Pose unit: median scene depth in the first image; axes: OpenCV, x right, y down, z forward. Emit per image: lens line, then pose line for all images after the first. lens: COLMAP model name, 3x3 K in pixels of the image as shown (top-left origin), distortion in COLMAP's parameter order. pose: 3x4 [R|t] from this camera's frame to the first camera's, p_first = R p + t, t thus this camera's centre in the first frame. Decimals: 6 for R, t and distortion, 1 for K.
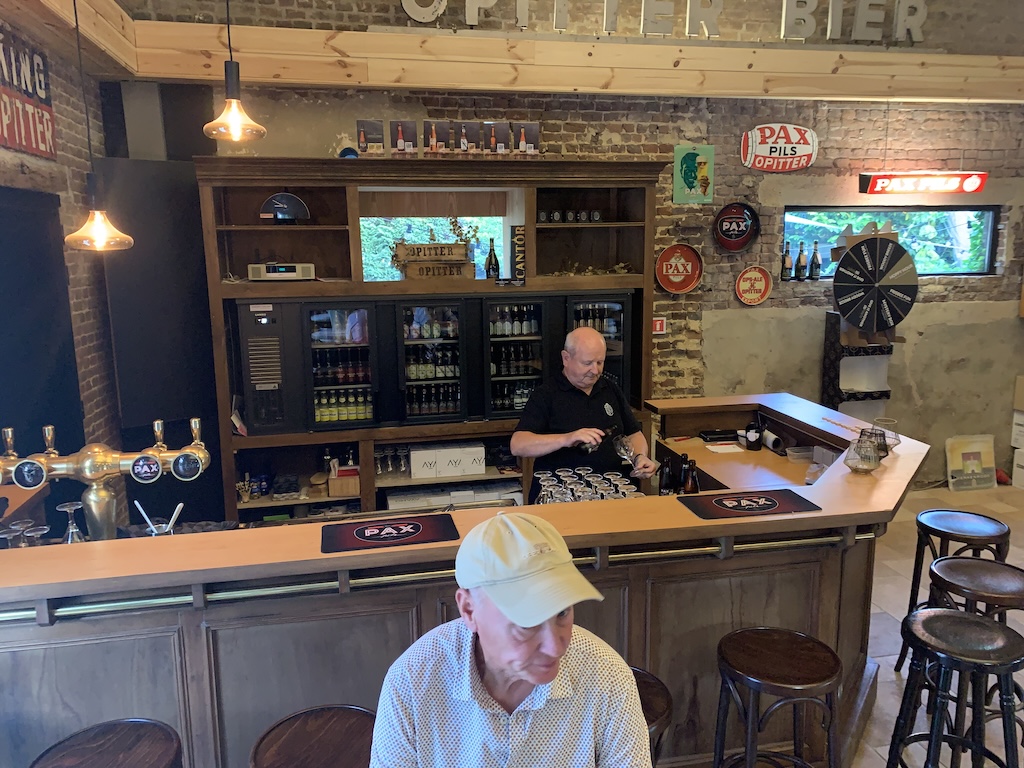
lens RADIAL K [[780.1, 0, 509.5], [0, 780.1, 376.8], [0, 0, 1]] dist [0.041822, -0.038392]
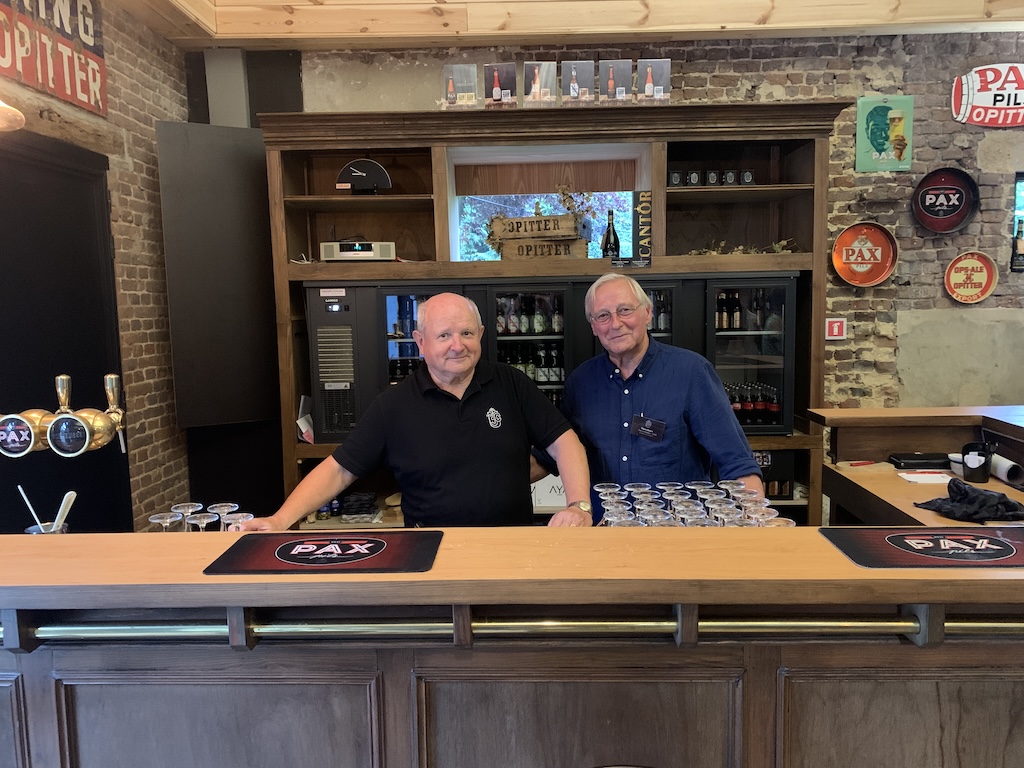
lens RADIAL K [[780.1, 0, 514.0], [0, 780.1, 374.6], [0, 0, 1]] dist [0.041822, -0.038392]
pose [[0.975877, 0.016311, -0.217713, 0.059092], [-0.031007, 0.997451, -0.064259, 0.046985], [0.216110, 0.069459, 0.973895, 0.208138]]
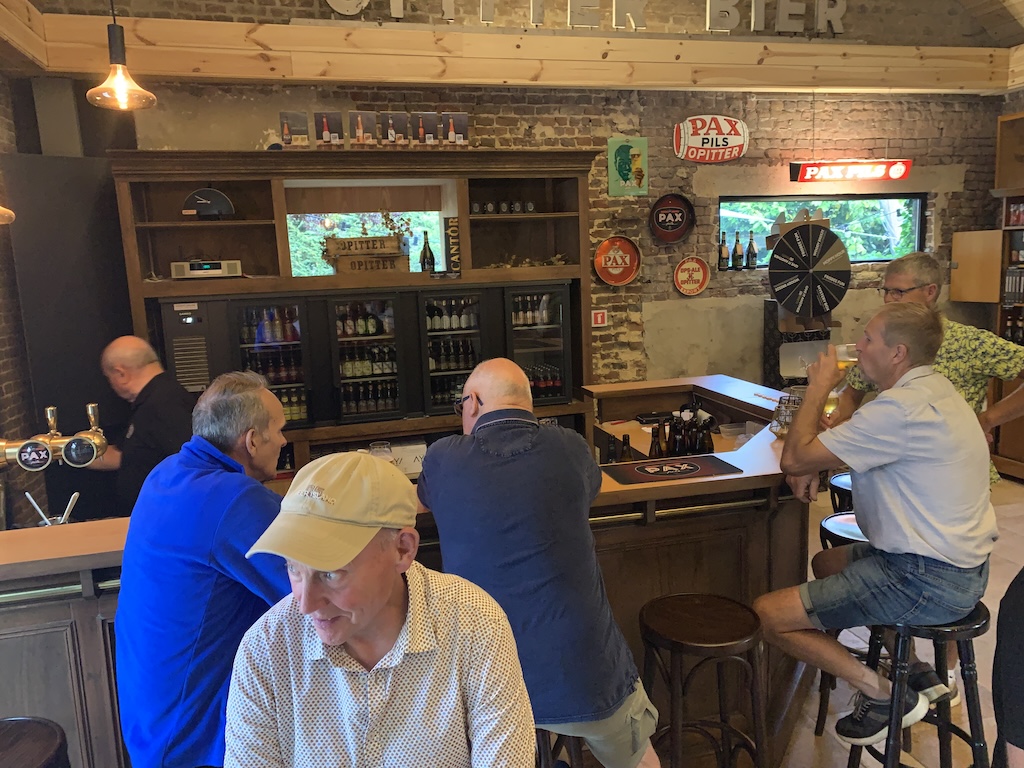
lens RADIAL K [[780.1, 0, 516.3], [0, 780.1, 375.8], [0, 0, 1]] dist [0.041822, -0.038392]
pose [[0.997960, -0.035023, 0.053384, 0.033505], [0.036263, 0.999090, -0.022437, 0.031799], [-0.052549, 0.024327, 0.998322, 0.012520]]
